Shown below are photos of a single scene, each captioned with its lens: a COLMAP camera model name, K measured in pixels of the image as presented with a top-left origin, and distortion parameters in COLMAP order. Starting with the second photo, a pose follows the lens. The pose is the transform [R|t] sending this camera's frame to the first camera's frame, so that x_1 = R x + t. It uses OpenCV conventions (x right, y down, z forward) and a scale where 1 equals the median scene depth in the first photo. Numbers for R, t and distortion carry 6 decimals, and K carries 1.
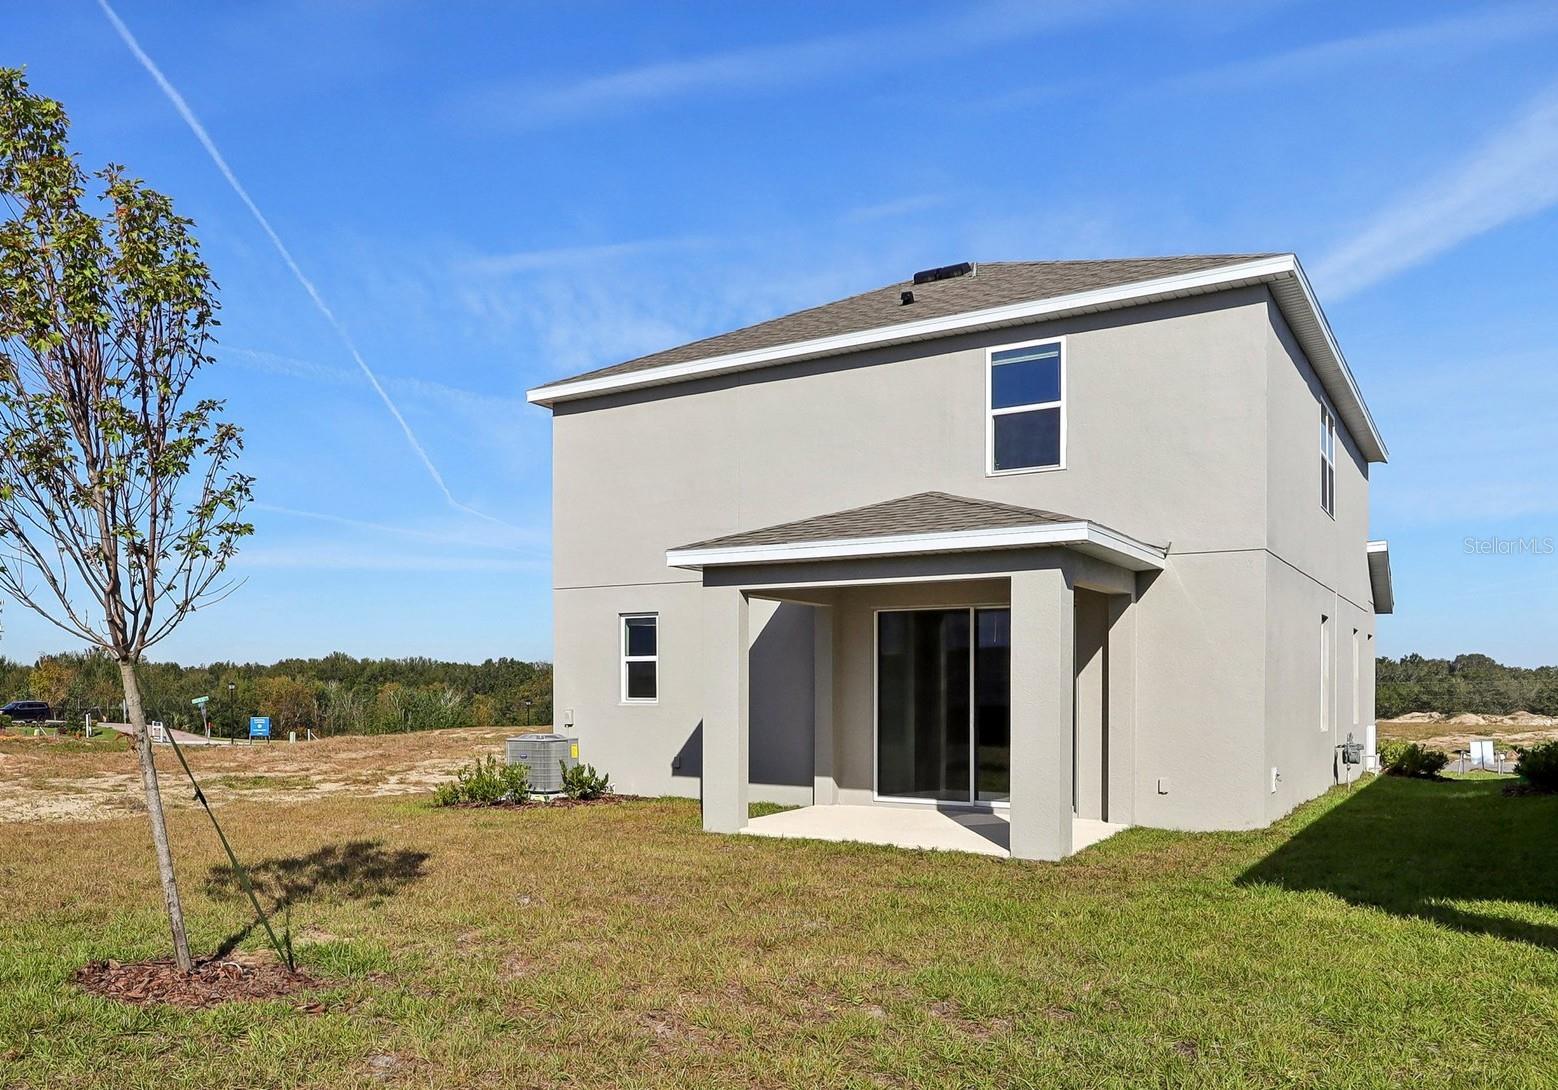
lens RADIAL K [[1209.3, 0, 779.0], [0, 1209.3, 545.0], [0, 0, 1]] dist [-0.001141, 0.000086]
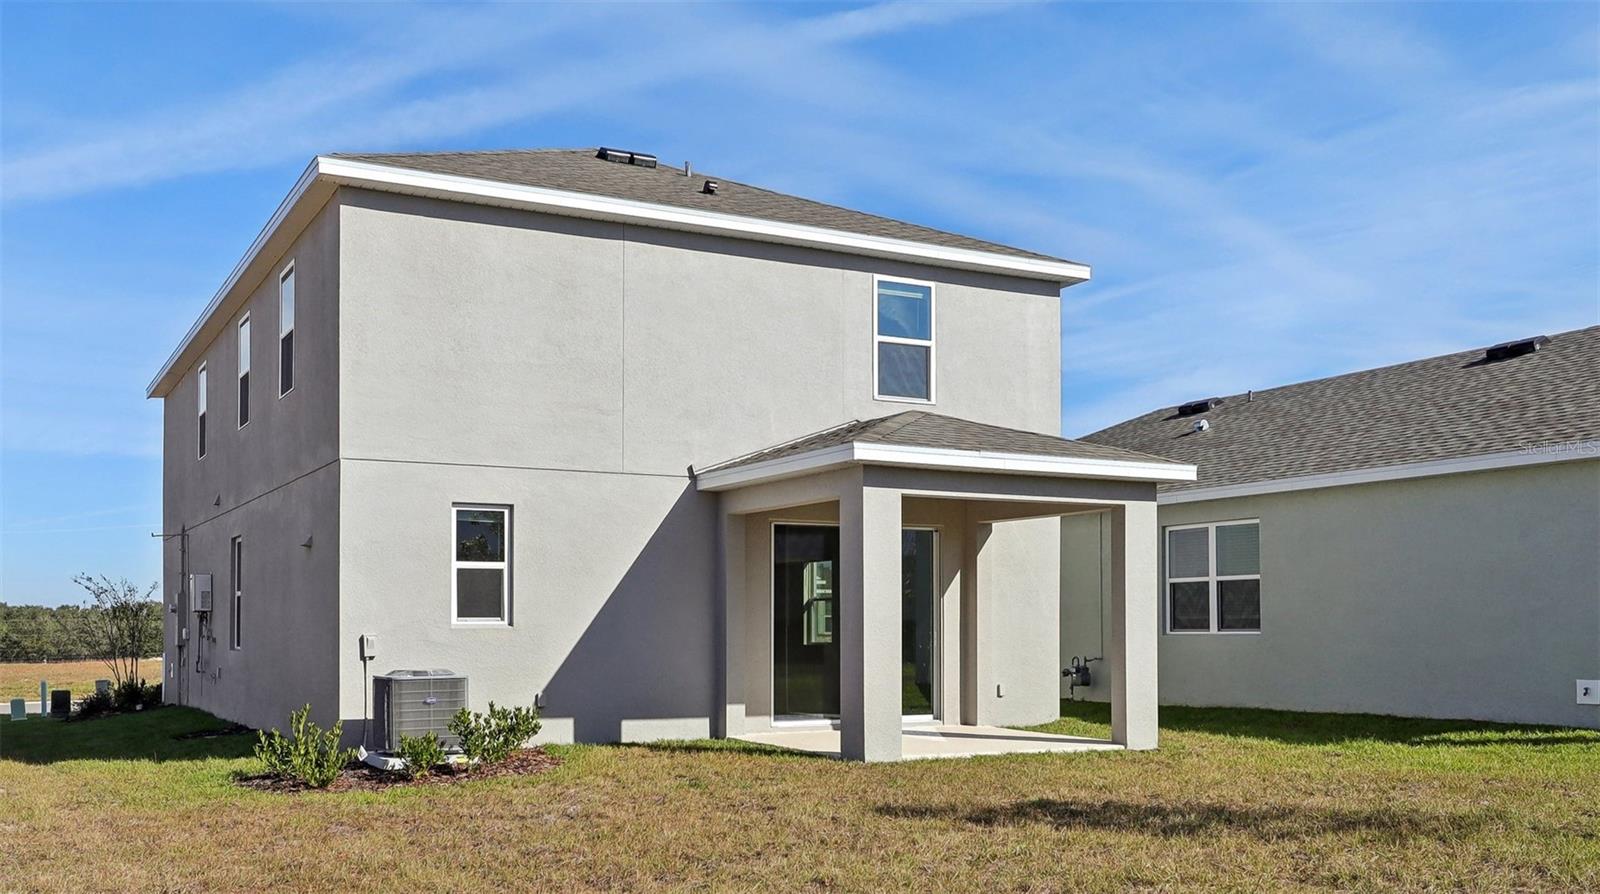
lens RADIAL K [[1382.2, 0, 800.0], [0, 1382.2, 447.0], [0, 0, 1]] dist [-0.161009, -0.001244]
pose [[0.475991, 0.109384, 0.872621, -0.852977], [-0.091400, 0.993015, -0.074619, 0.074749], [-0.874688, -0.044239, 0.482664, 0.480930]]
